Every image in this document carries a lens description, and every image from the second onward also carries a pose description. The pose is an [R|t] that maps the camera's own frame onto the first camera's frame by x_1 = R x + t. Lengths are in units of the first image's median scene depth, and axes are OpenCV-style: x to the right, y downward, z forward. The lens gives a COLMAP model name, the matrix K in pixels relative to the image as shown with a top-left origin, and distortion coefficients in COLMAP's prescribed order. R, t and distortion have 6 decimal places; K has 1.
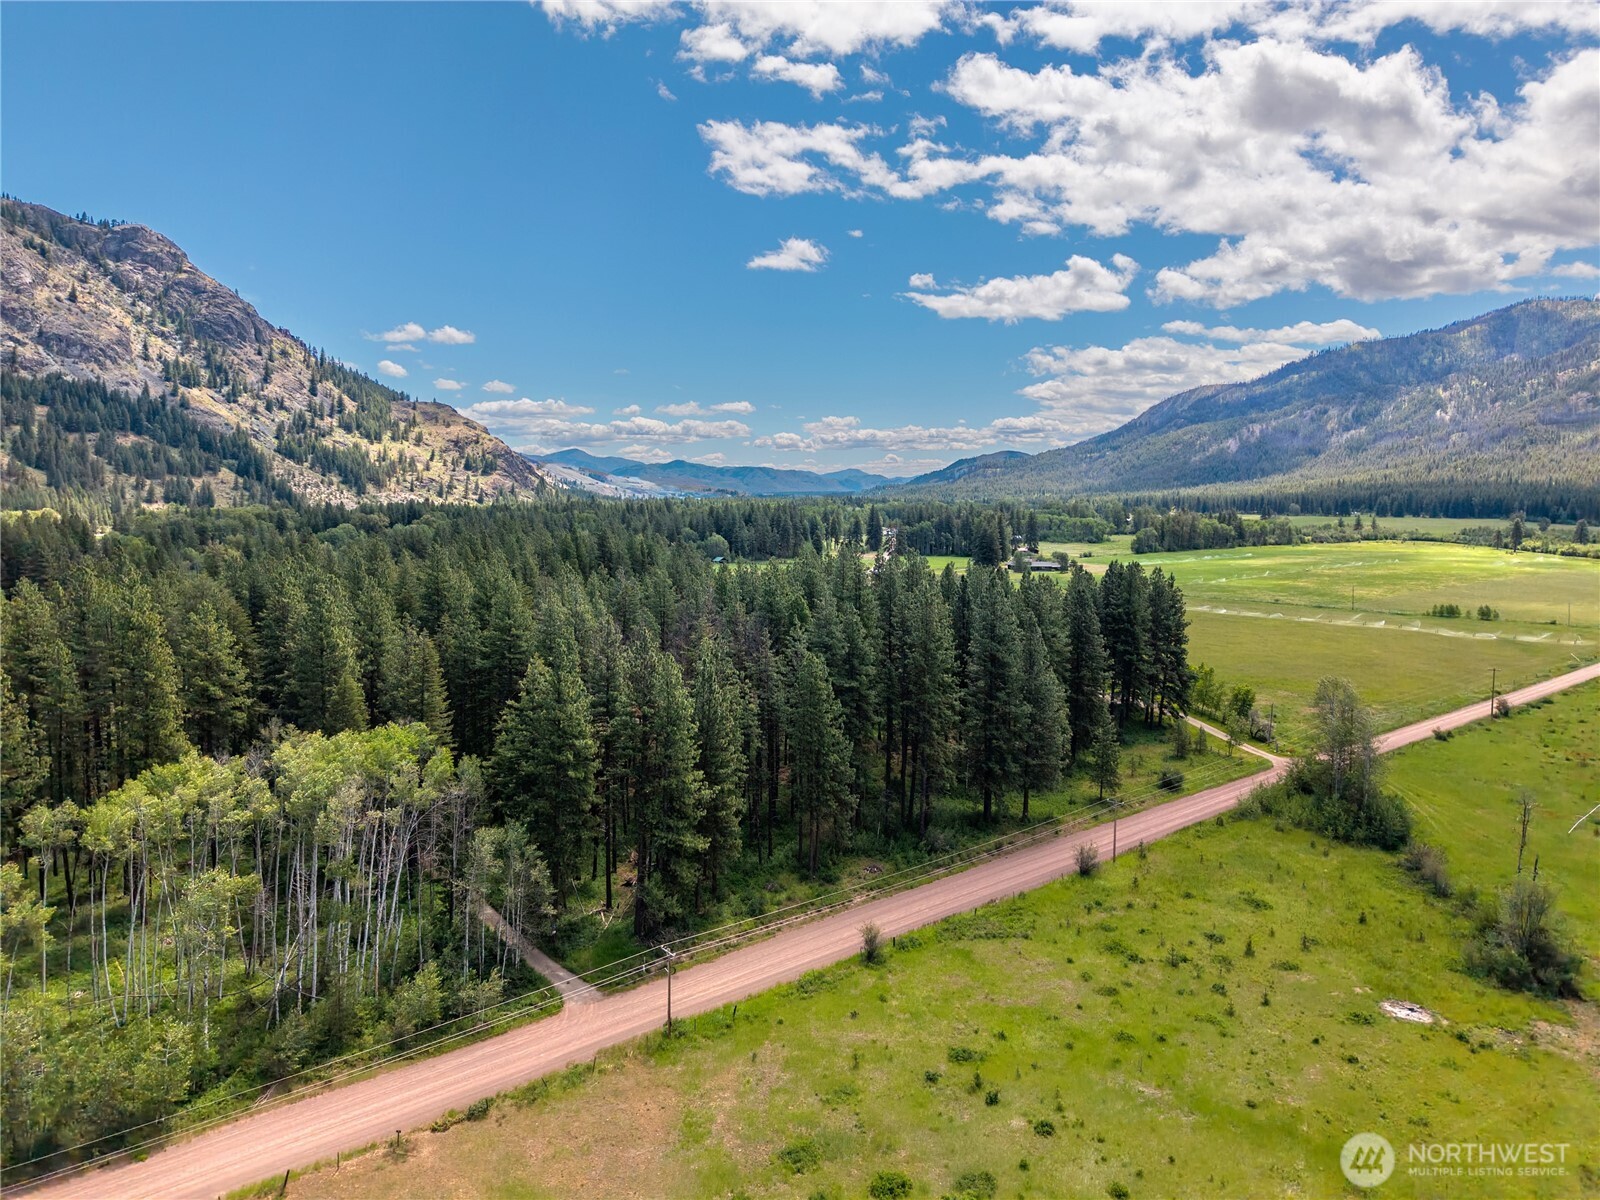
lens RADIAL K [[1078.4, 0, 796.8], [0, 1078.4, 596.5], [0, 0, 1]] dist [0.024757, -0.028025]
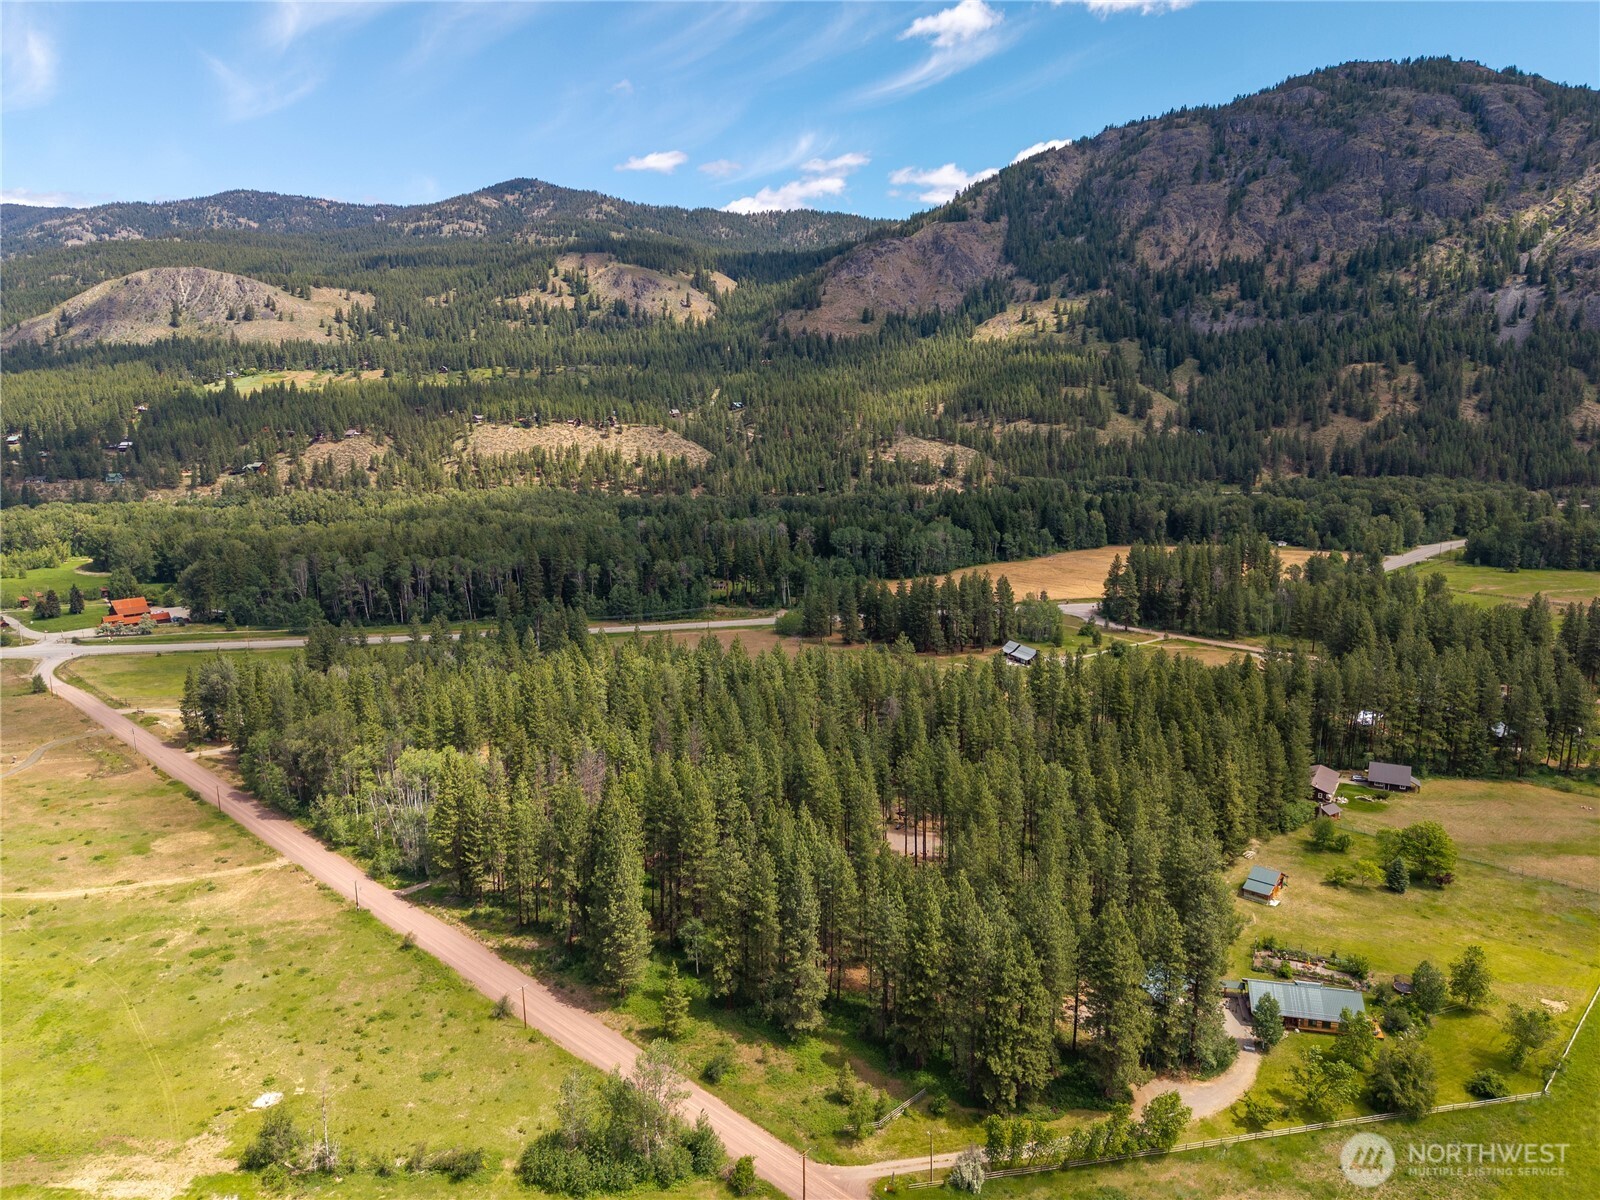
lens RADIAL K [[1078.4, 0, 810.1], [0, 1078.4, 626.8], [0, 0, 1]] dist [0.024757, -0.028025]
pose [[0.108614, 0.206887, -0.972317, 0.361535], [-0.082144, 0.976626, 0.198628, -0.132083], [0.990684, 0.058296, 0.123070, 0.259547]]
